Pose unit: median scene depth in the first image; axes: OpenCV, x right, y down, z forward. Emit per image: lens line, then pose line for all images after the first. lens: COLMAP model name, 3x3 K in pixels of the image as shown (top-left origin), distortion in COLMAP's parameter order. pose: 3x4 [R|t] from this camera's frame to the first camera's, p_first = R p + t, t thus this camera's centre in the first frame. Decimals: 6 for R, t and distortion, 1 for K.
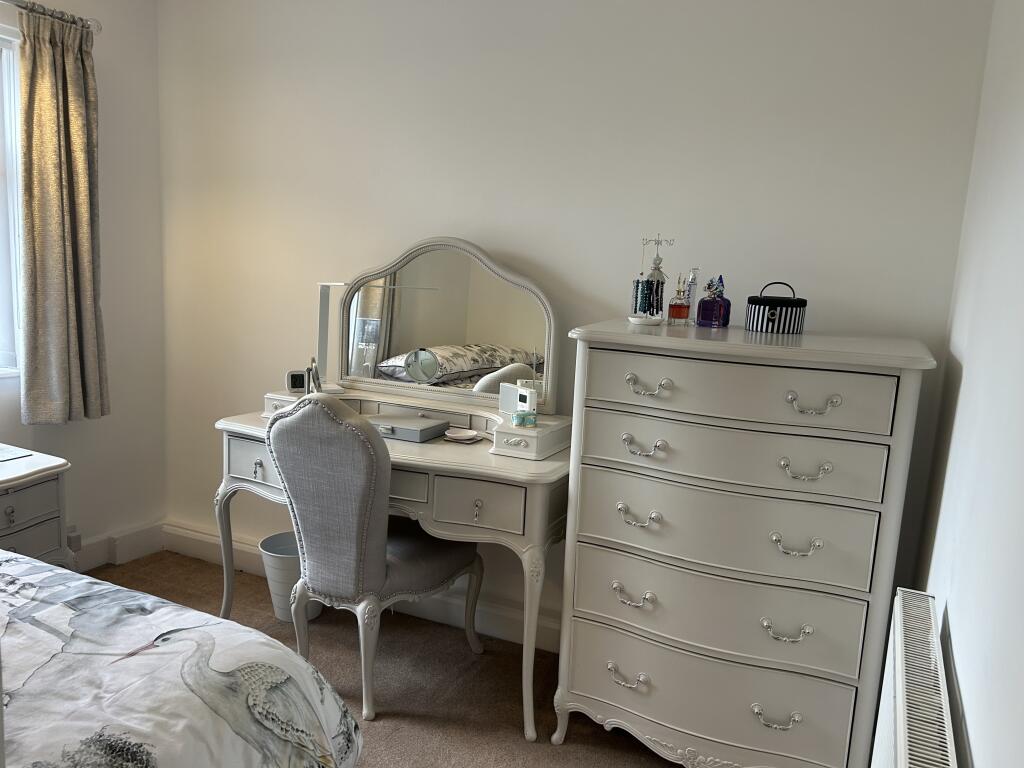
lens RADIAL K [[764.6, 0, 512.0], [0, 764.6, 384.0], [0, 0, 1]] dist [0.038672, -0.042620]
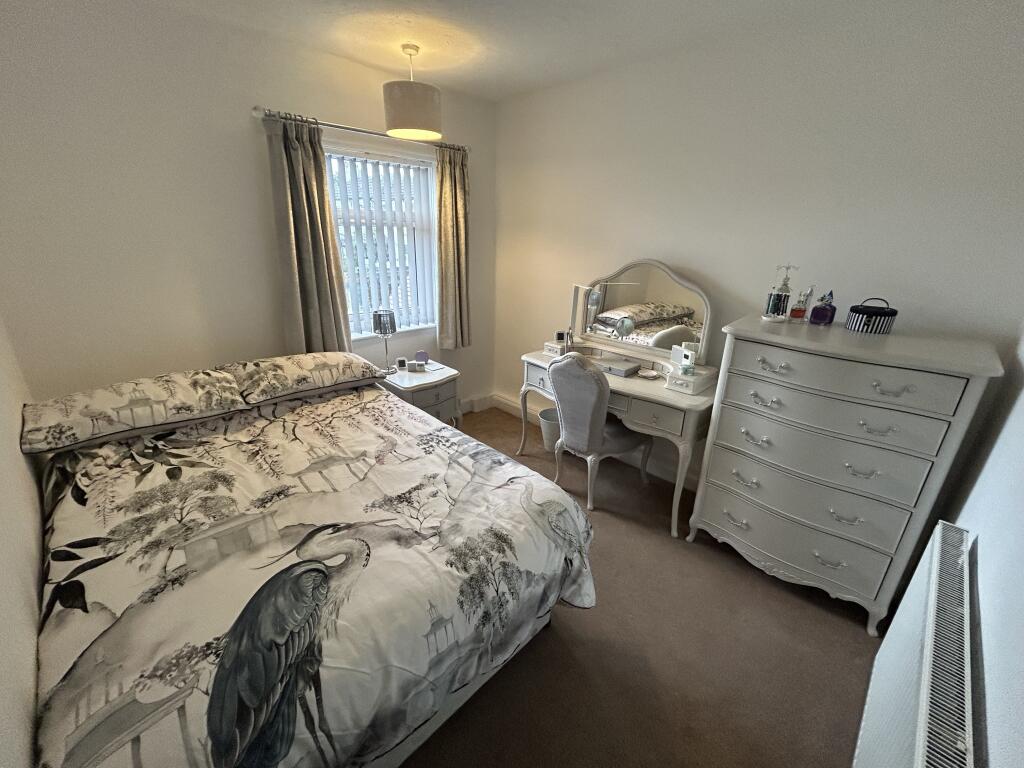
lens RADIAL K [[407.2, 0, 511.4], [0, 407.2, 380.0], [0, 0, 1]] dist [-0.007105, 0.000681]
pose [[0.936255, 0.083966, -0.341140, -0.042416], [-0.023544, 0.983833, 0.177536, -0.093635], [0.350531, -0.158187, 0.923095, -0.021733]]
